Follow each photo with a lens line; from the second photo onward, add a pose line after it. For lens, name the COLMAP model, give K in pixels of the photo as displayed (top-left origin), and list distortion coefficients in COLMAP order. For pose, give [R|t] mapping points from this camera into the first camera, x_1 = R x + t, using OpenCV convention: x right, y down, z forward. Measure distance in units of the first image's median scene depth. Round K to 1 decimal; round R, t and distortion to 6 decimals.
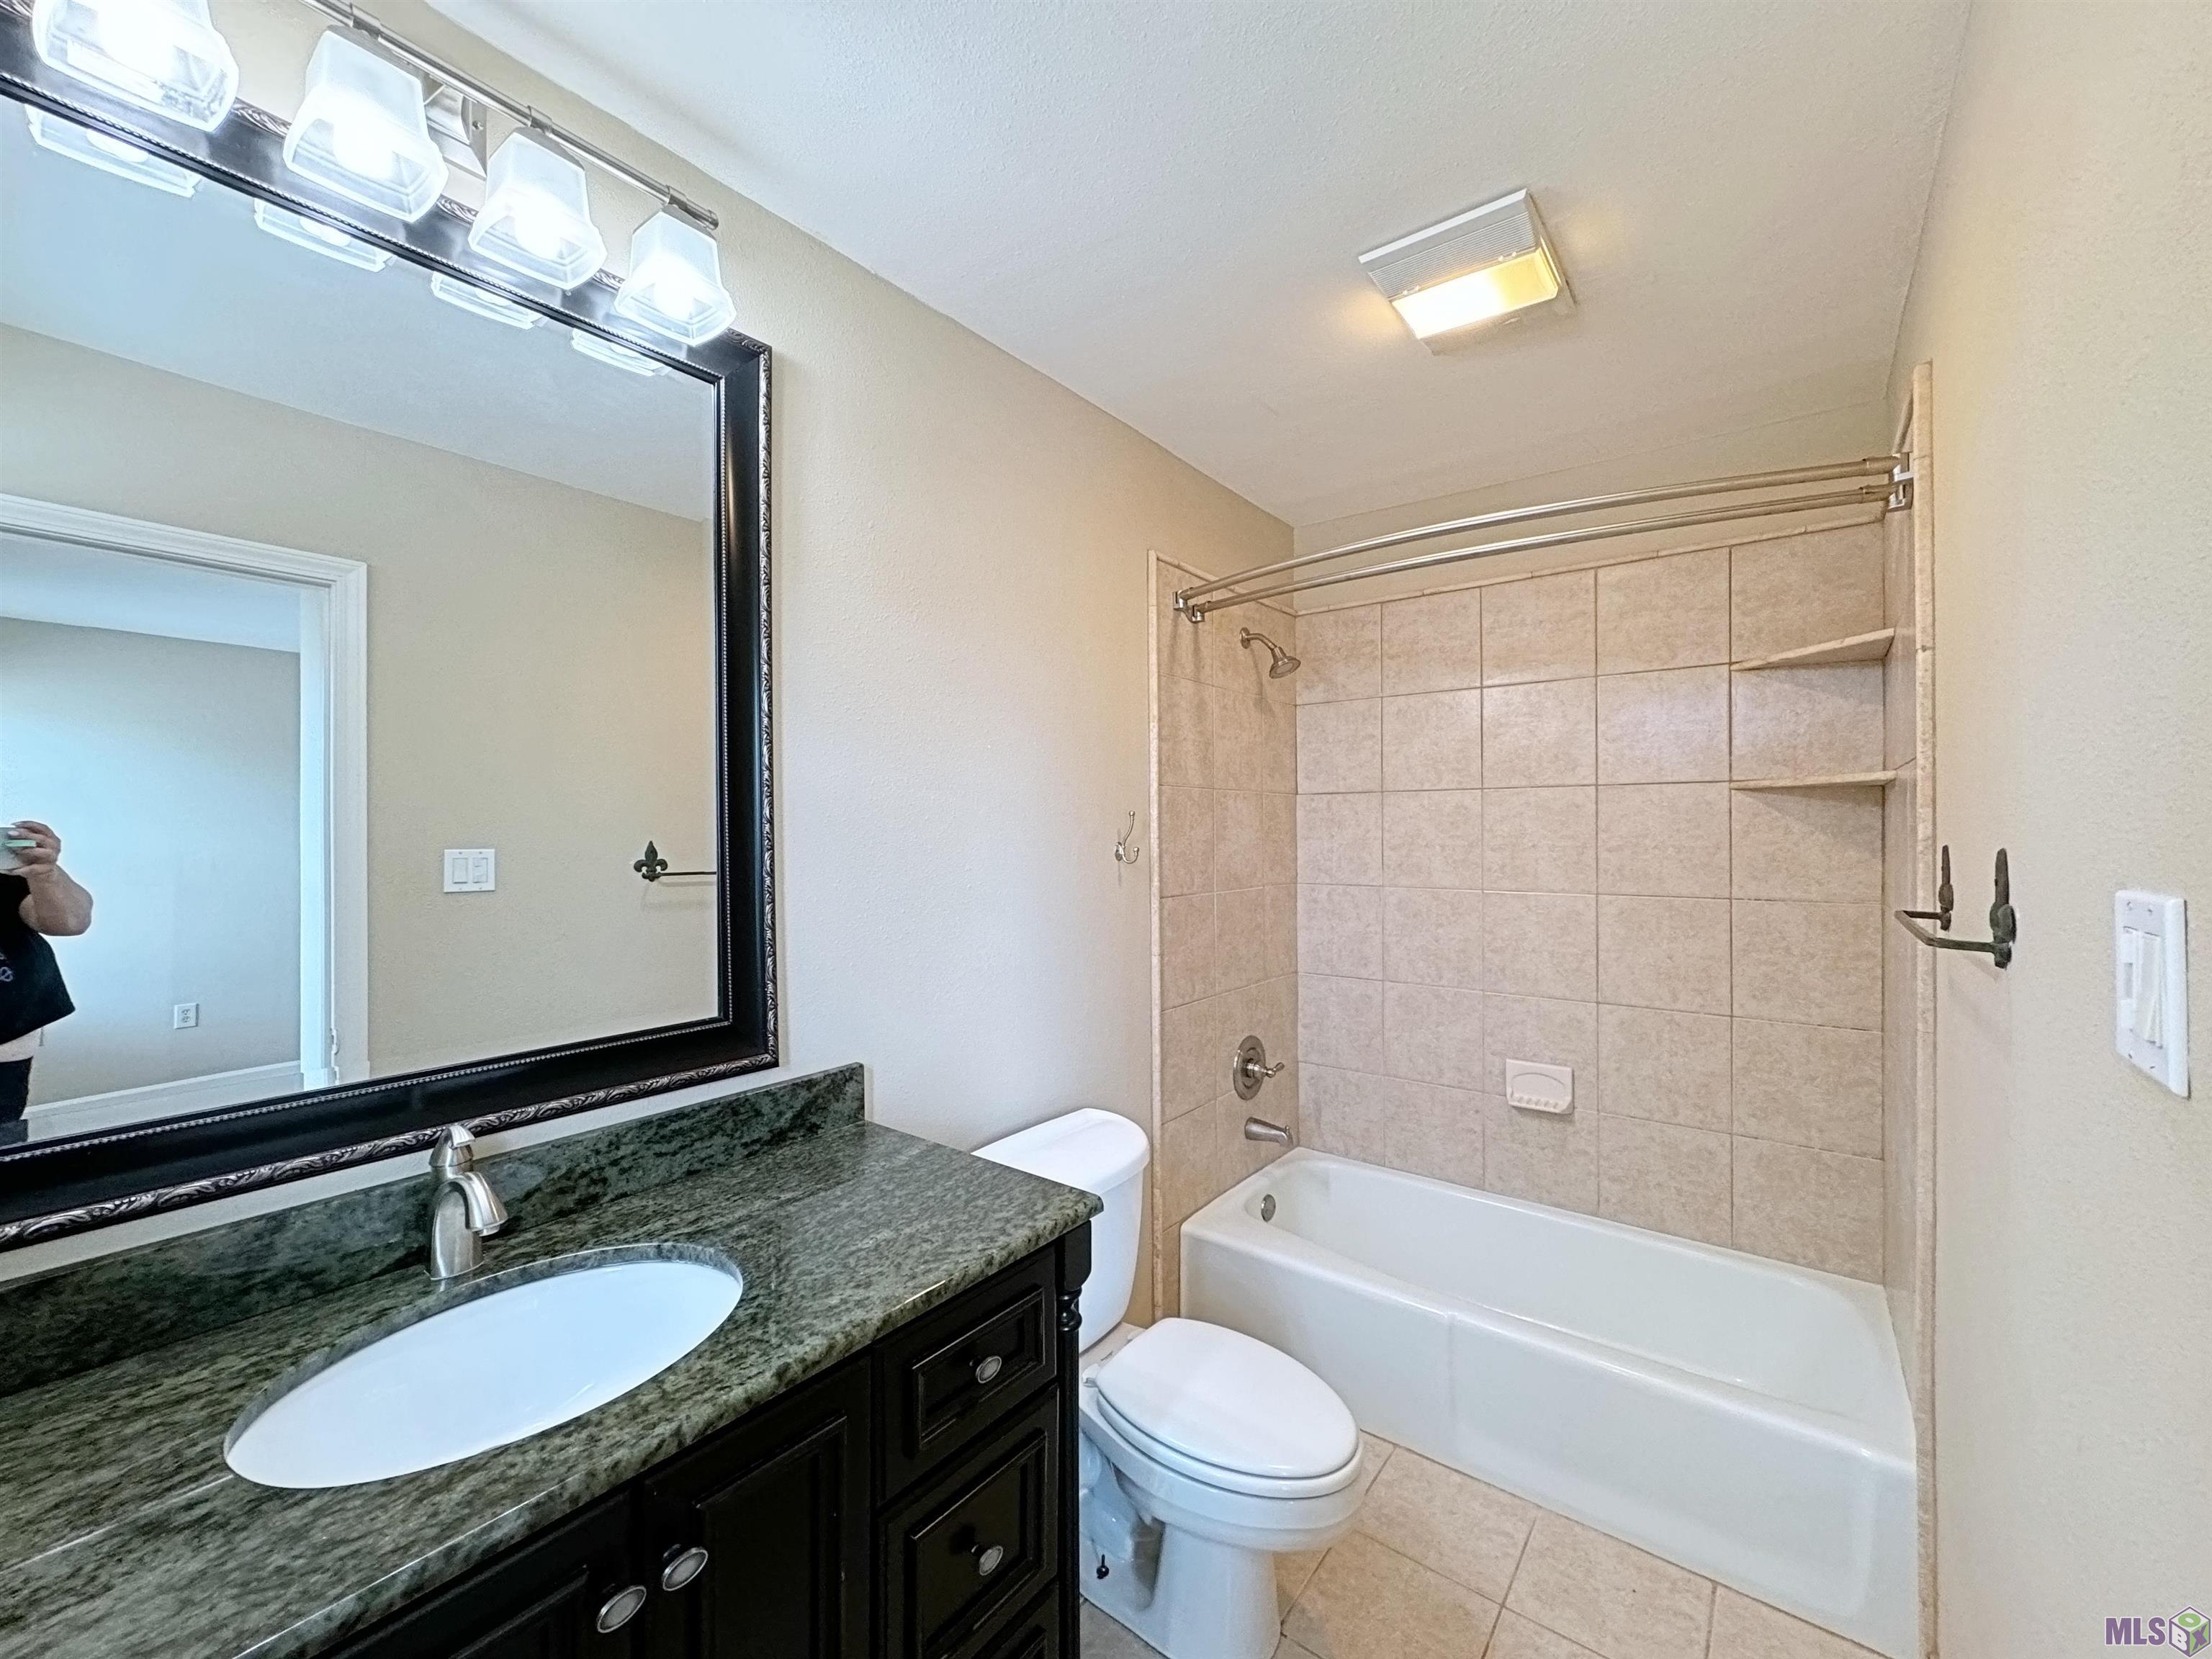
lens RADIAL K [[879.9, 0, 1104.1], [0, 879.9, 831.7], [0, 0, 1]] dist [0.000380, -0.000427]
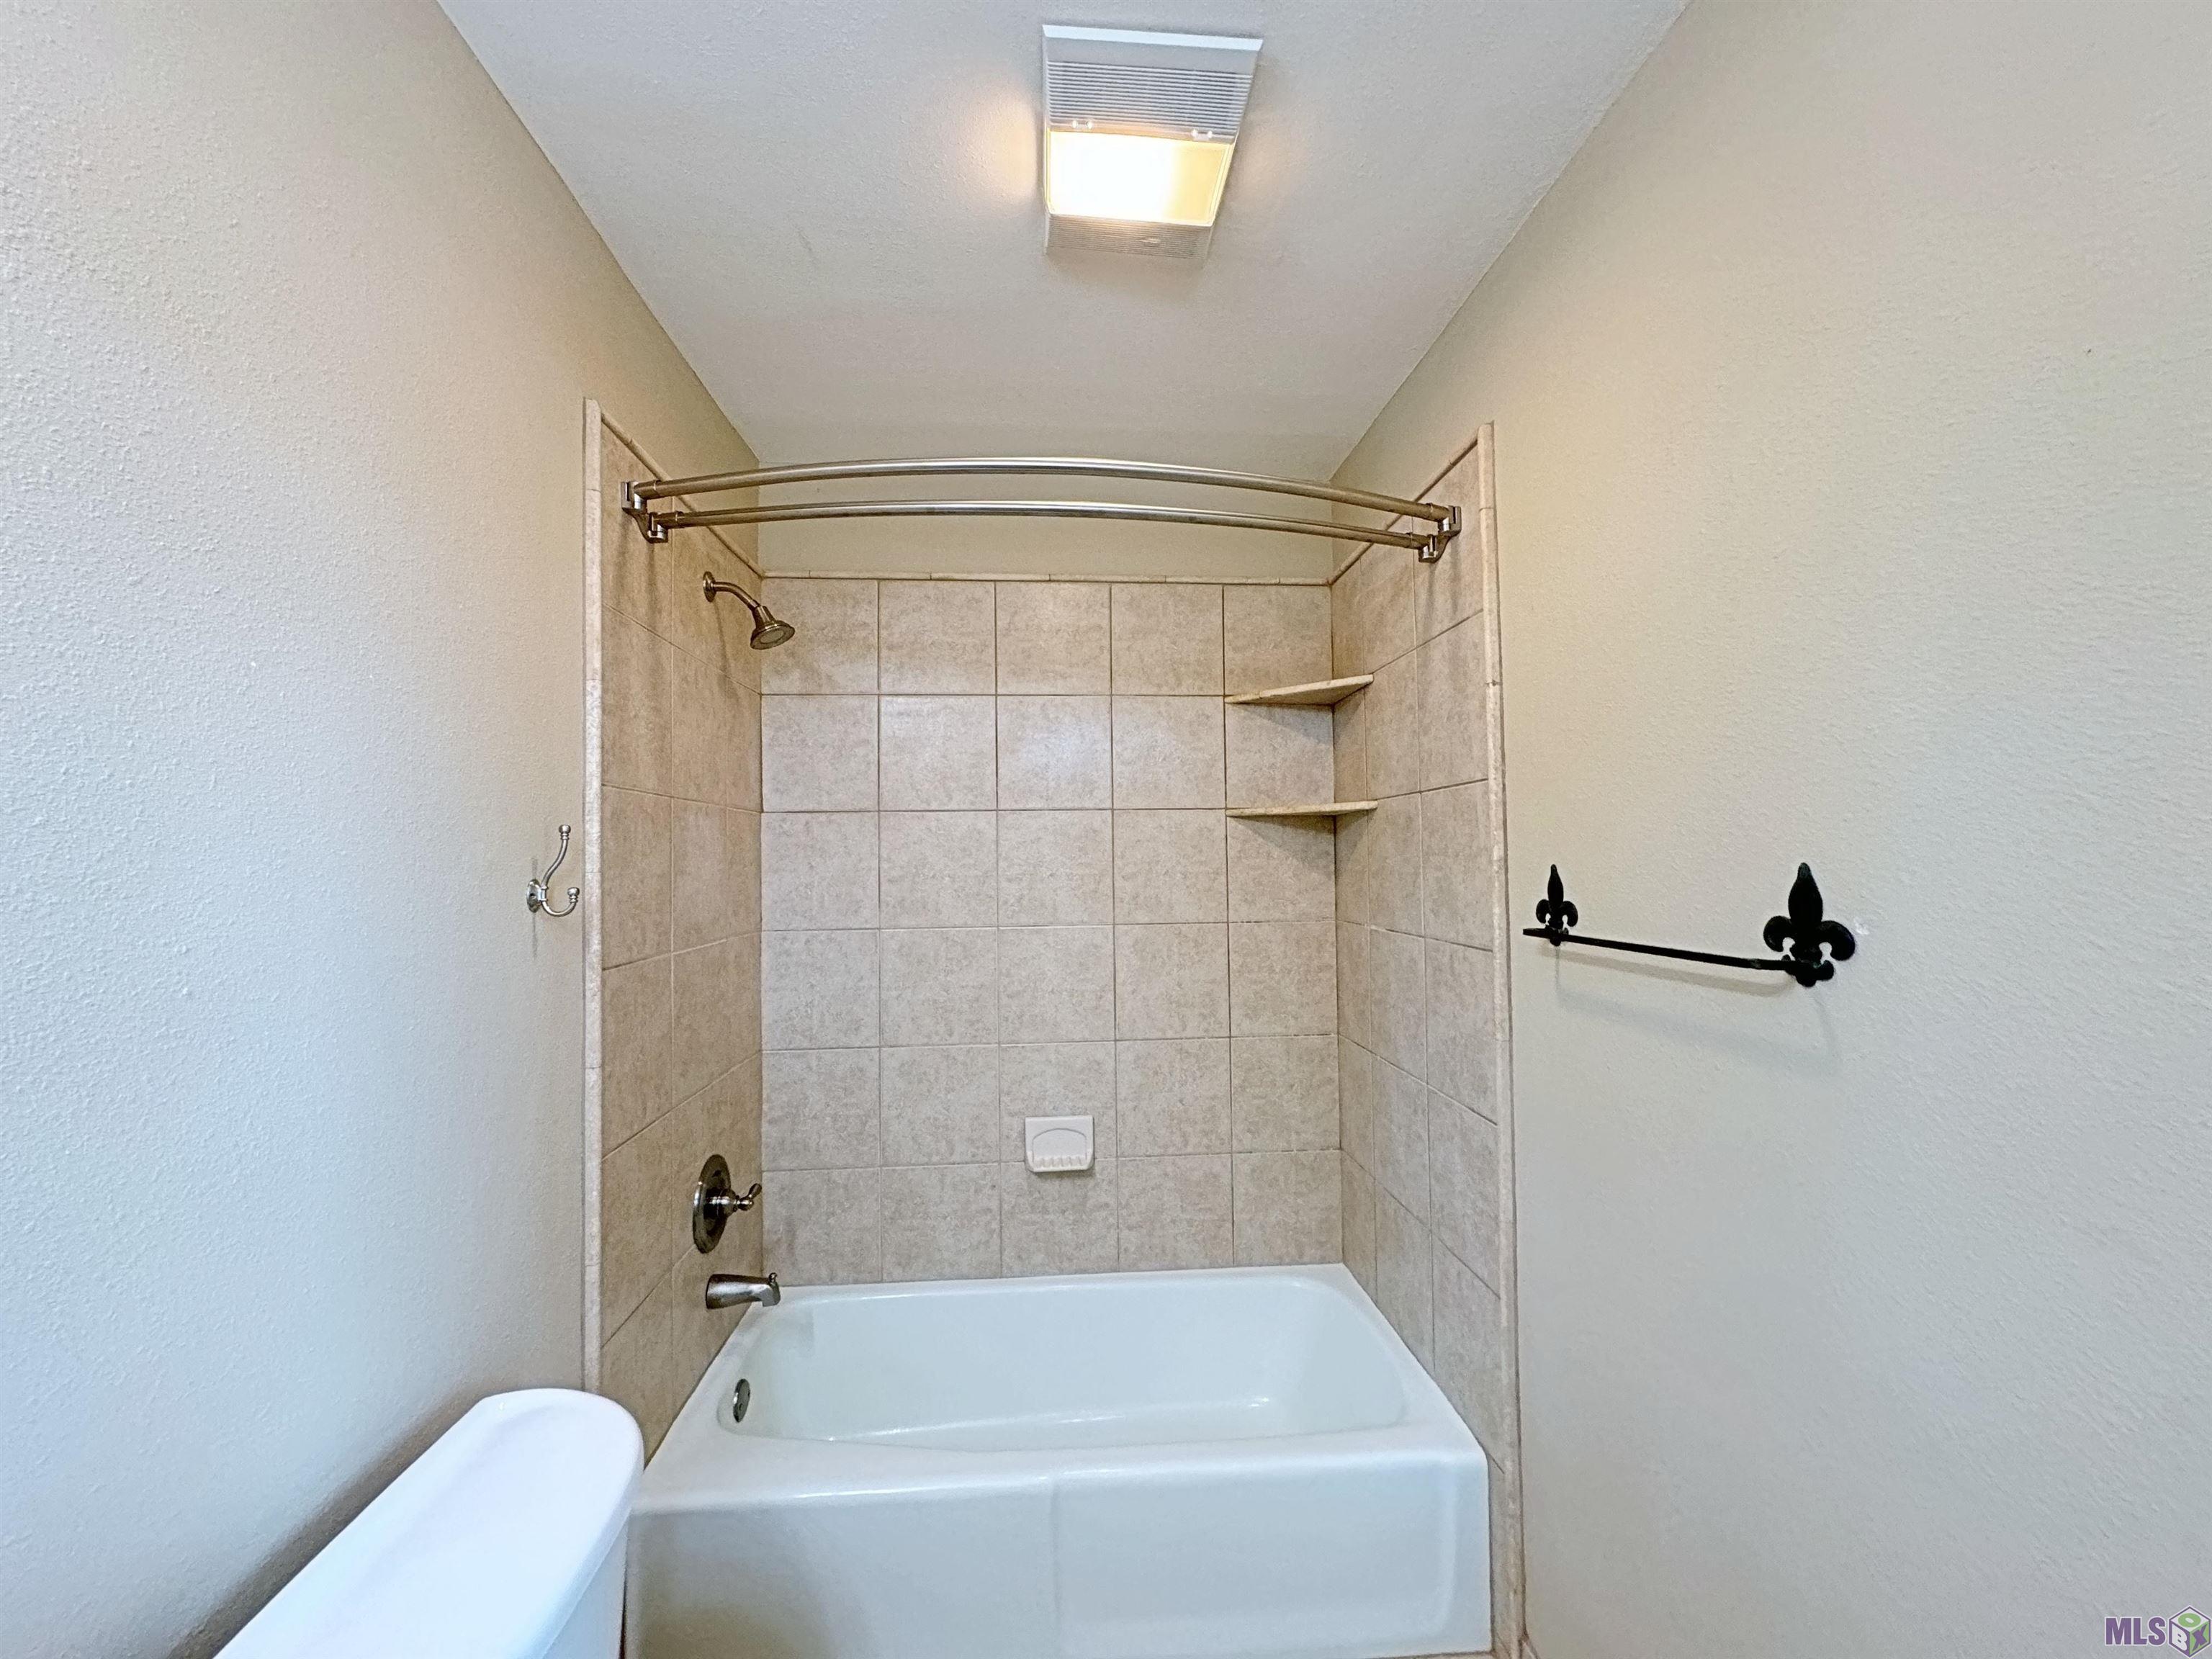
lens RADIAL K [[881.0, 0, 1101.8], [0, 881.0, 831.5], [0, 0, 1]] dist [-0.002272, 0.000359]
pose [[0.742939, 0.016275, 0.669161, -0.090178], [0.009401, 0.999352, -0.034744, 0.004081], [-0.669293, 0.032103, 0.742305, 0.328419]]
